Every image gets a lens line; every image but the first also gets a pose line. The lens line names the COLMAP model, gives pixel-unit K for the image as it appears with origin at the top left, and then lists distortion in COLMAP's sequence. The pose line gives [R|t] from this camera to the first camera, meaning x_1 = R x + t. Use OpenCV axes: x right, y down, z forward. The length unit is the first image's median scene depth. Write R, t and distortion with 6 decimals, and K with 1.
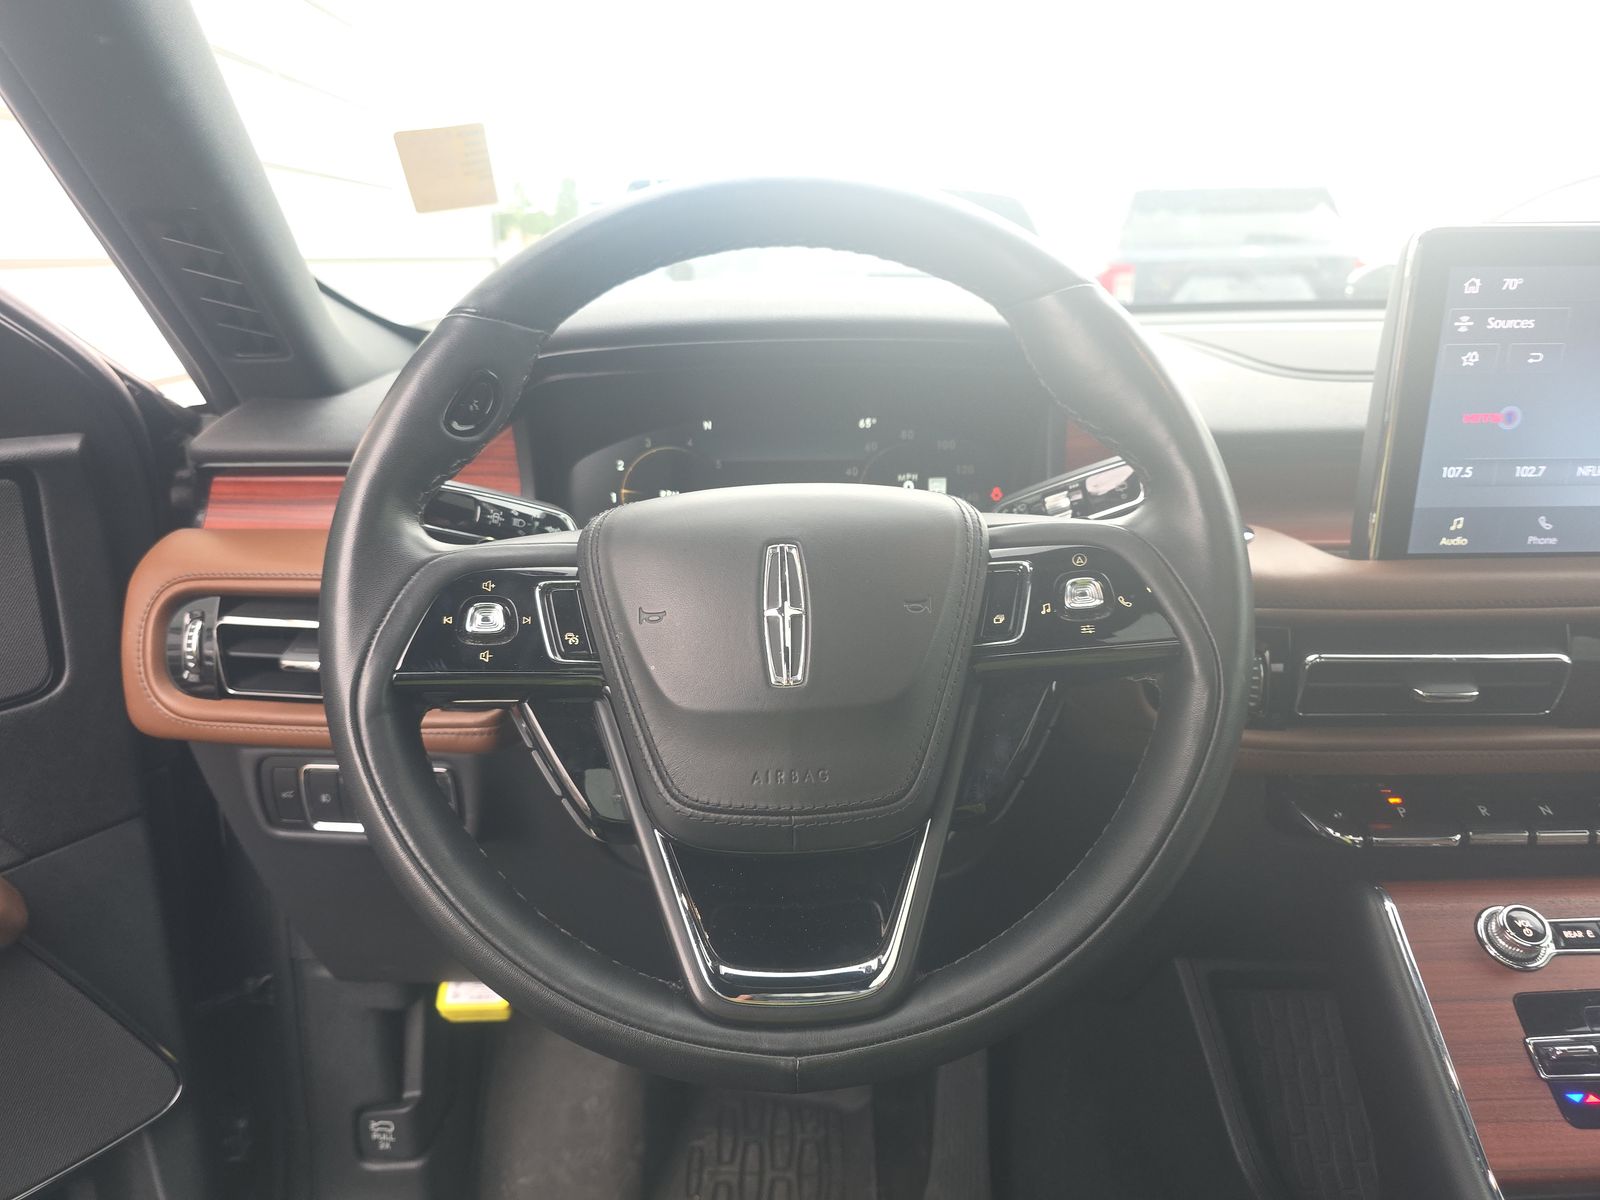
lens RADIAL K [[1067.2, 0, 763.0], [0, 1067.2, 601.0], [0, 0, 1]] dist [0.033557, -0.045202]
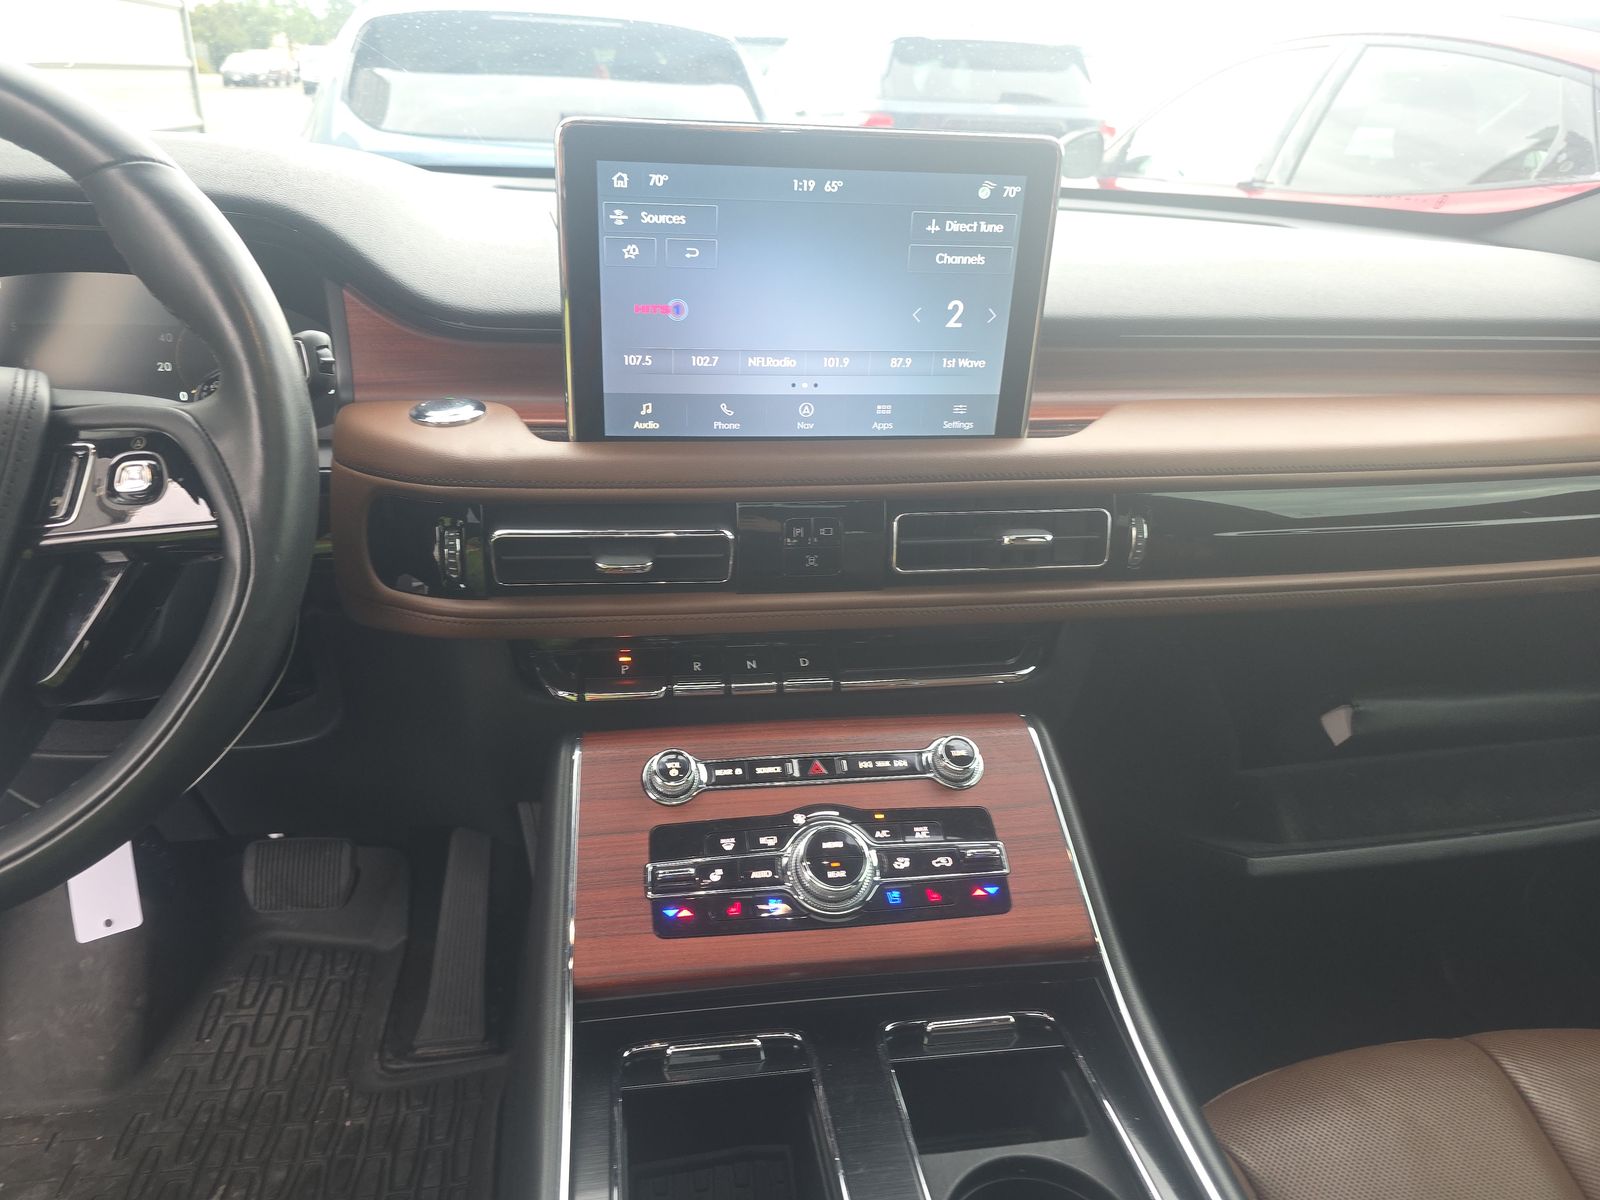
lens RADIAL K [[1067.2, 0, 763.0], [0, 1067.2, 601.0], [0, 0, 1]] dist [0.033557, -0.045202]
pose [[0.986239, -0.012950, 0.164818, 0.588199], [-0.009560, 0.990792, 0.135054, -0.026723], [-0.165049, -0.134771, 0.977034, -0.099618]]
